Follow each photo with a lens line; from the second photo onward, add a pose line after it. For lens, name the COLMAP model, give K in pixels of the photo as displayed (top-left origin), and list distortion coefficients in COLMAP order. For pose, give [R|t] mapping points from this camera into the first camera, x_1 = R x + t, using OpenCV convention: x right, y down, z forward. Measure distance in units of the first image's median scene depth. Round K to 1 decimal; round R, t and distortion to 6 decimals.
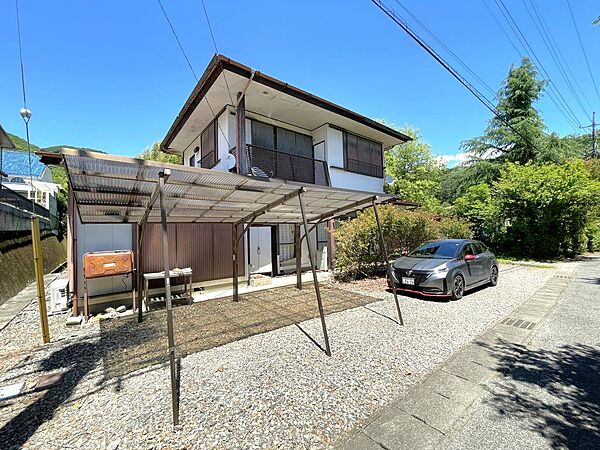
lens RADIAL K [[247.1, 0, 303.2], [0, 247.1, 223.7], [0, 0, 1]] dist [-0.003081, -0.000803]
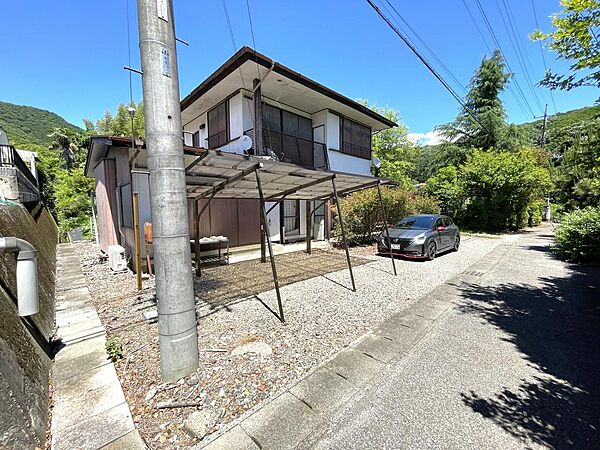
lens RADIAL K [[247.4, 0, 301.5], [0, 247.4, 223.7], [0, 0, 1]] dist [-0.003225, -0.000527]
pose [[0.994207, 0.007295, 0.107233, -0.138426], [-0.018486, 0.994432, 0.103743, -0.006670], [-0.105879, -0.105125, 0.988807, -0.143522]]
